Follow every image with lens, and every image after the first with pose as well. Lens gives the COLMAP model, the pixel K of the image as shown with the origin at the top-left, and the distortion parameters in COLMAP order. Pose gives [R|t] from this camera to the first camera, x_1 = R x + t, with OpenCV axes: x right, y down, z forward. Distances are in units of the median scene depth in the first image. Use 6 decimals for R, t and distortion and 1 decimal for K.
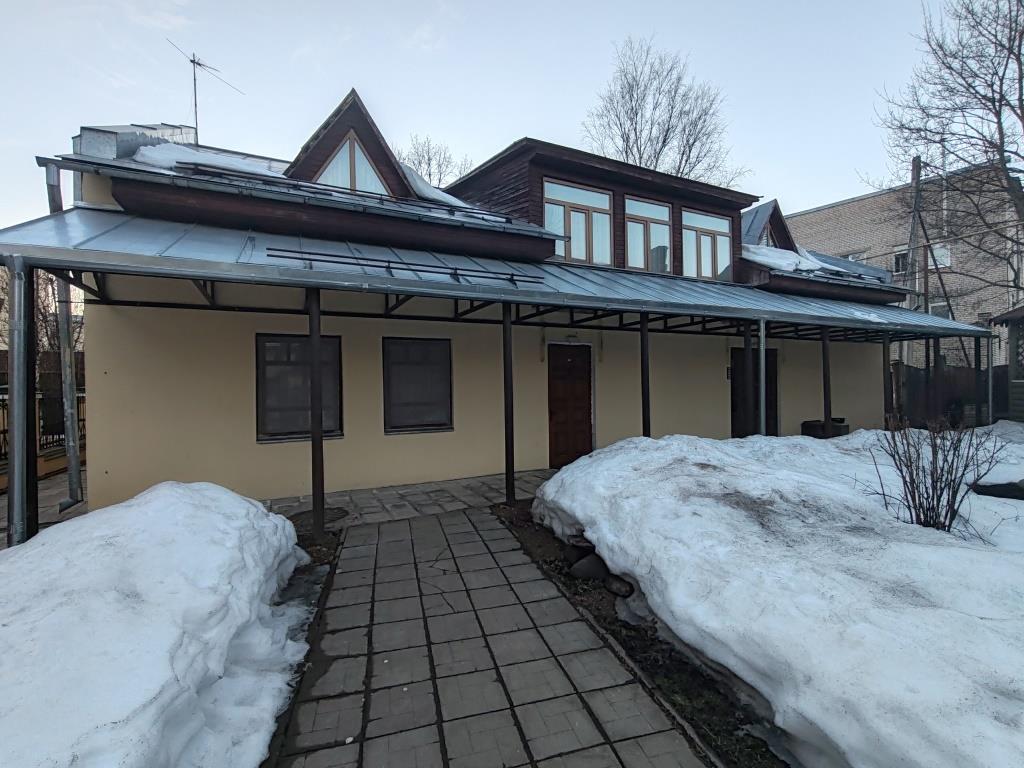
lens RADIAL K [[469.6, 0, 512.0], [0, 469.6, 384.0], [0, 0, 1]] dist [0.000231, 0.000063]
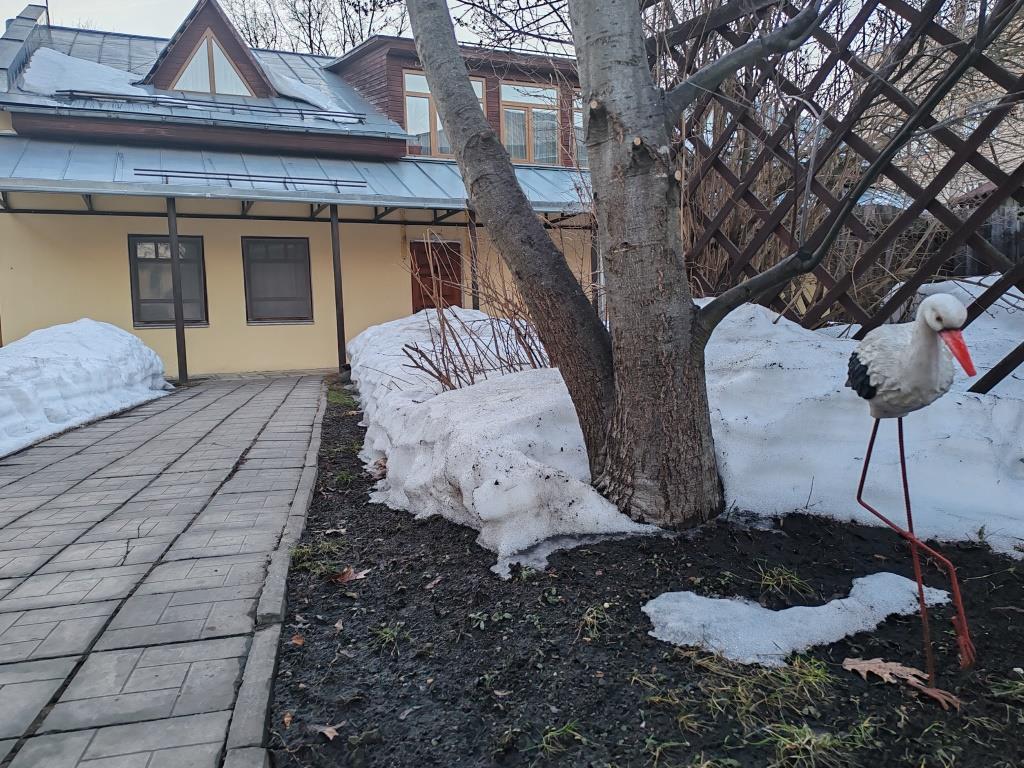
lens RADIAL K [[790.6, 0, 512.0], [0, 790.6, 384.0], [0, 0, 1]] dist [0.152273, -0.208650]
pose [[0.998479, -0.014088, -0.053294, 0.460791], [0.018105, 0.996969, 0.075669, 0.115741], [0.052067, -0.076519, 0.995708, -0.892066]]
